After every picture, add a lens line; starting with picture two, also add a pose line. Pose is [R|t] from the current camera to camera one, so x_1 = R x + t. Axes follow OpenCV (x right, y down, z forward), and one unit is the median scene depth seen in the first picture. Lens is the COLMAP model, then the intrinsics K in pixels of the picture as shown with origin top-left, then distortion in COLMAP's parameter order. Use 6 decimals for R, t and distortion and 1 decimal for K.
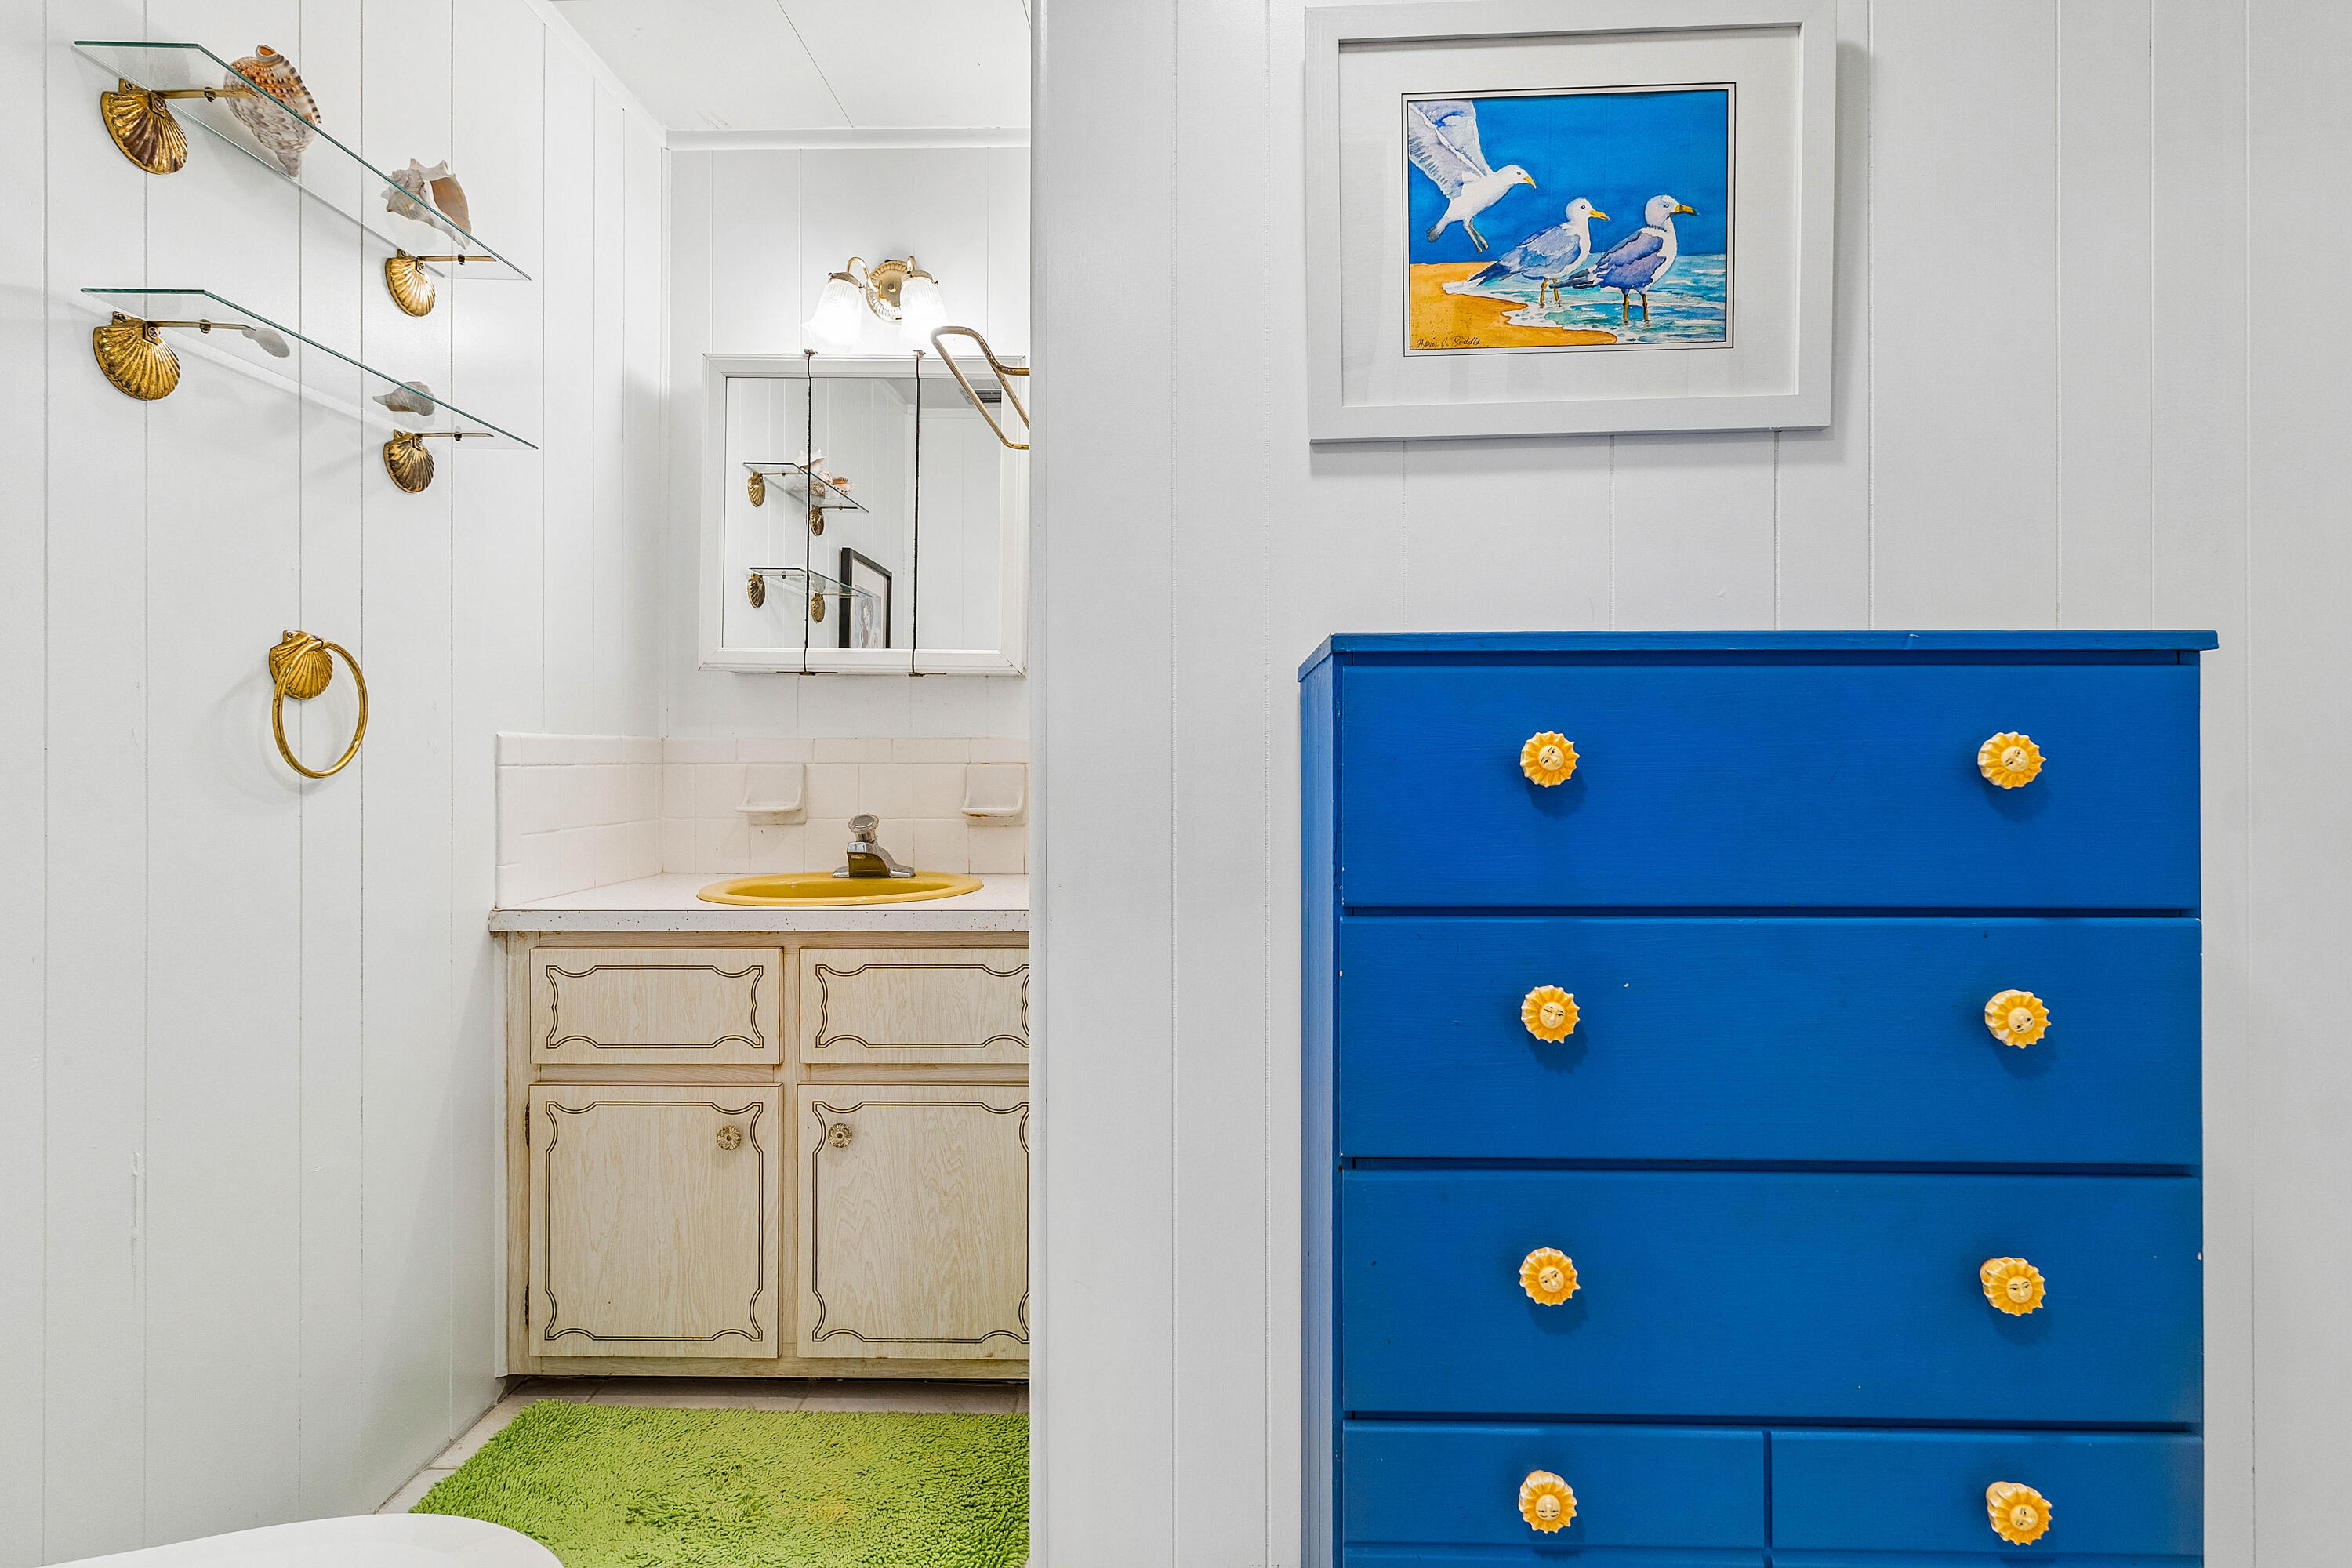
lens RADIAL K [[1110.5, 0, 1177.5], [0, 1110.5, 733.6], [0, 0, 1]] dist [0.001725, -0.000479]
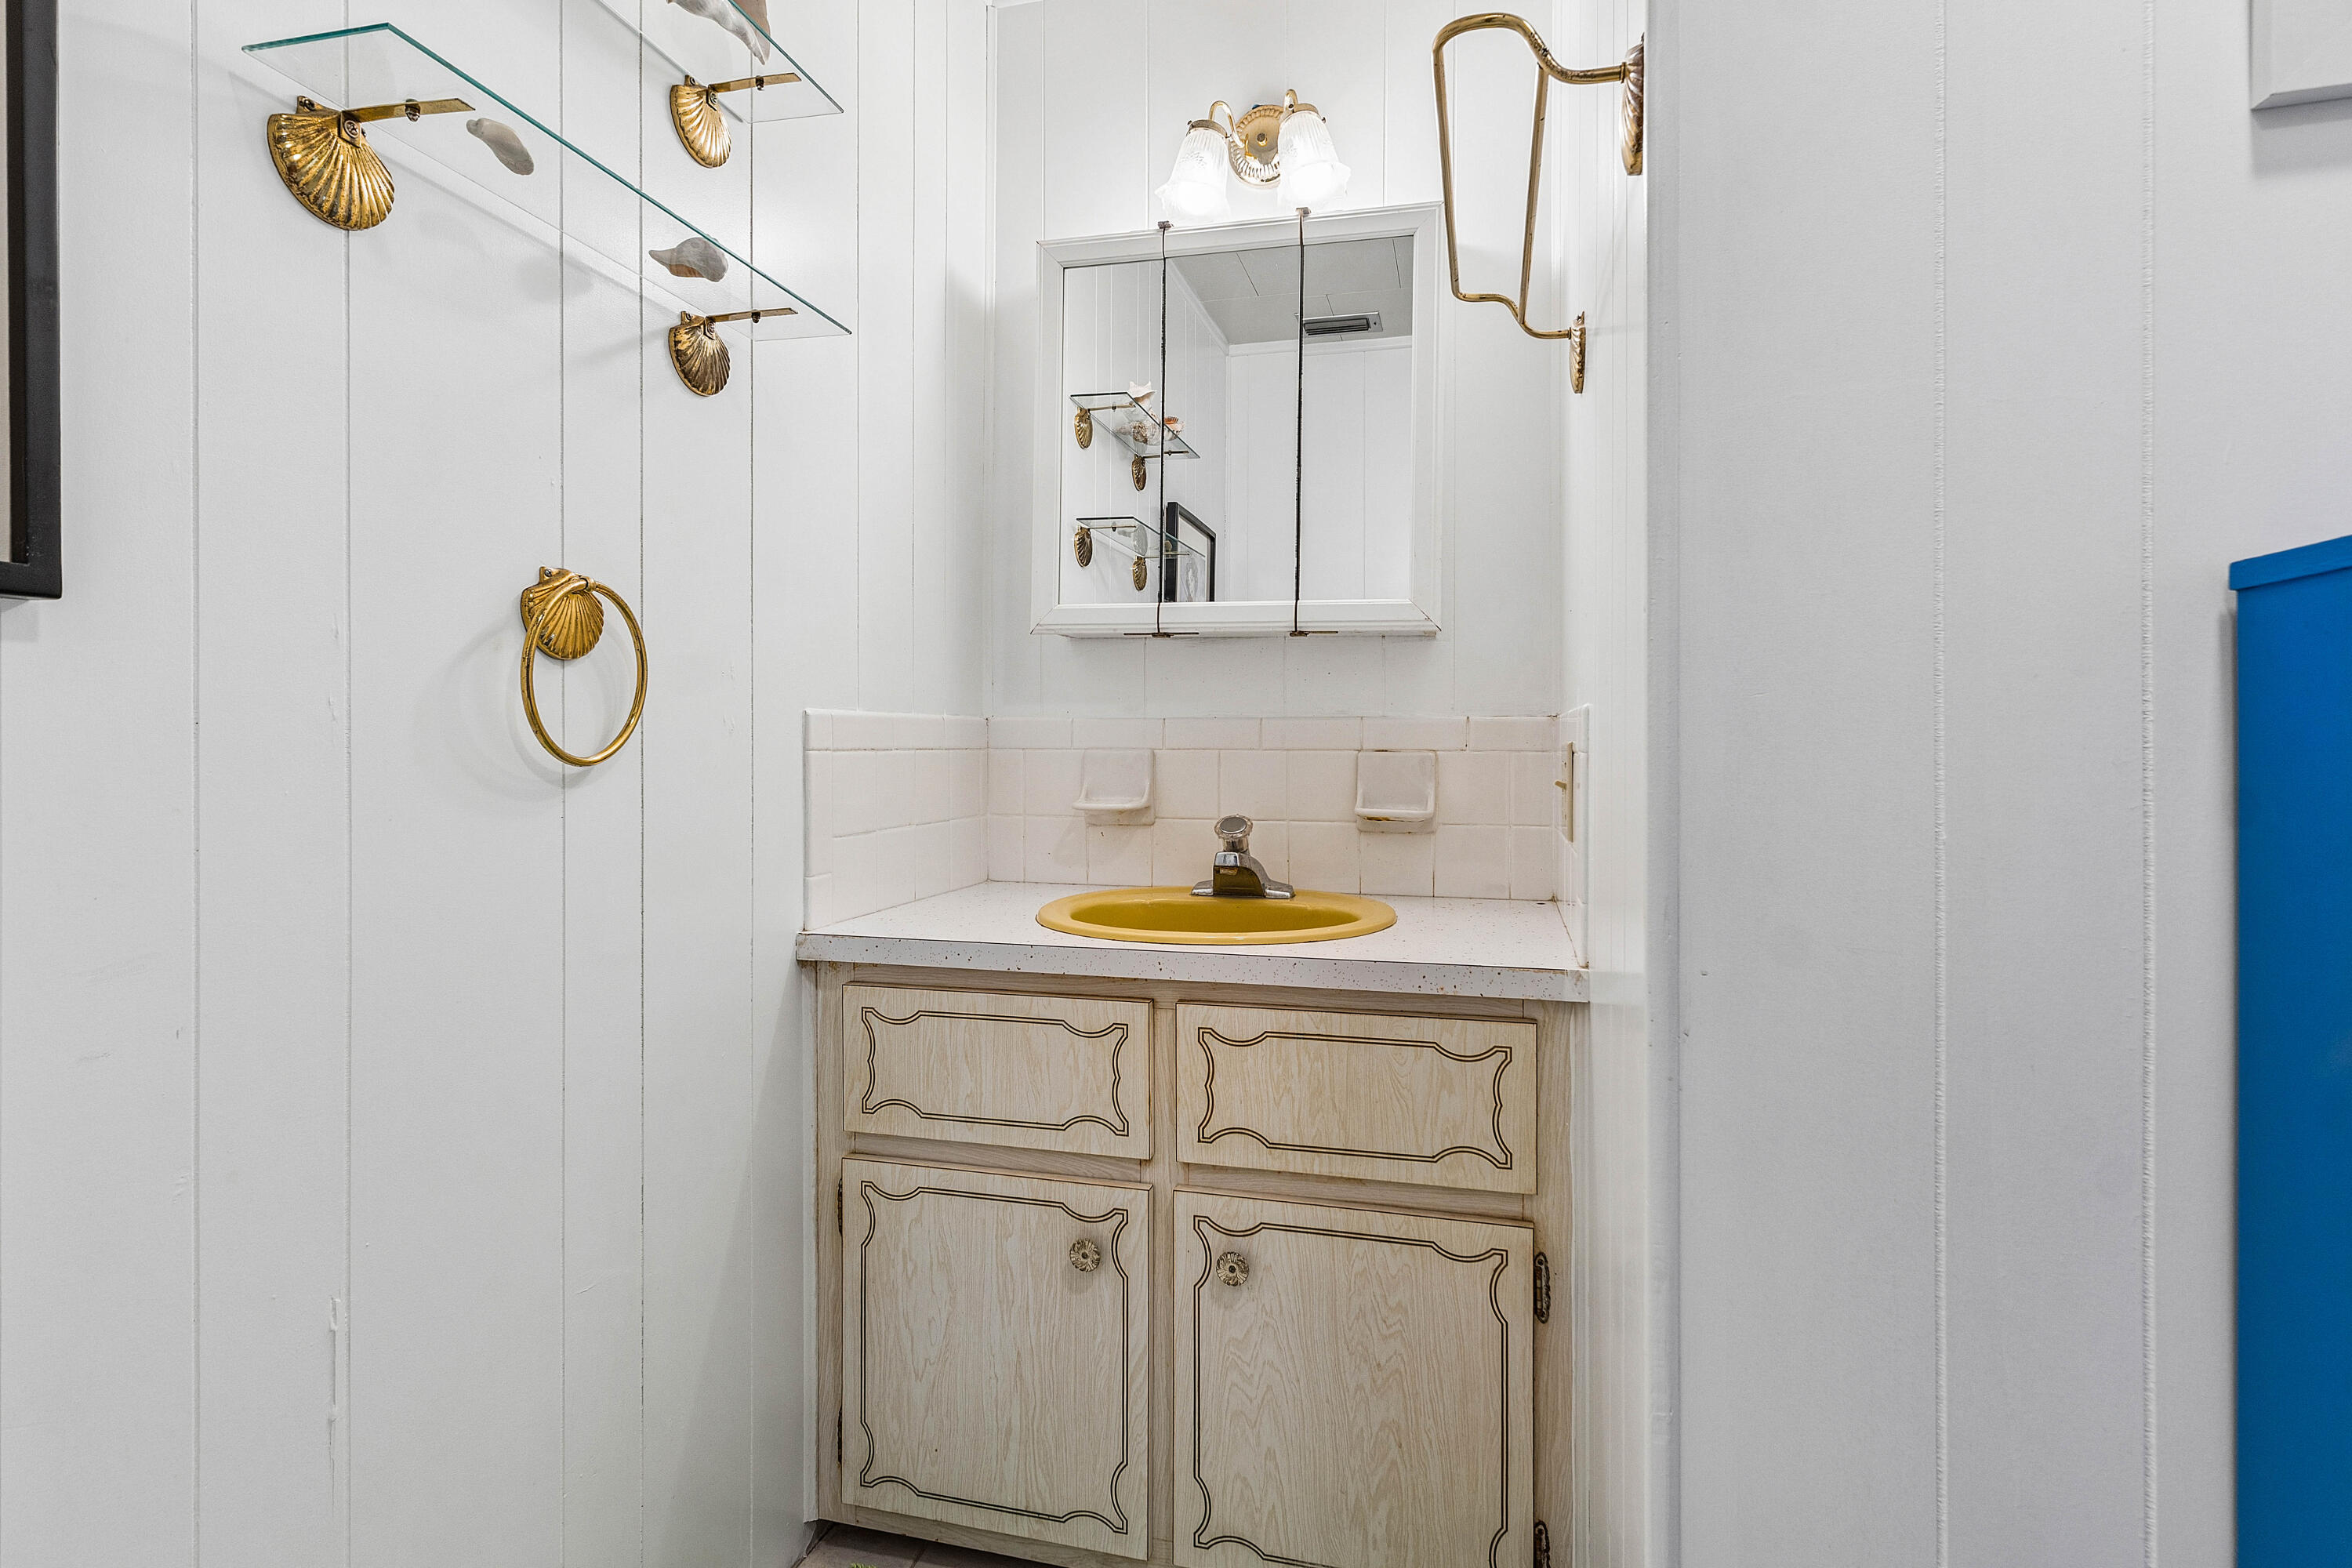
lens RADIAL K [[1153.1, 0, 1193.0], [0, 1153.1, 714.9], [0, 0, 1]] dist [0.001161, 0.001258]
pose [[0.972262, -0.002797, -0.233878, -0.151800], [0.001914, 0.999990, -0.004006, 0.007282], [0.233887, 0.003447, 0.972258, 0.266185]]
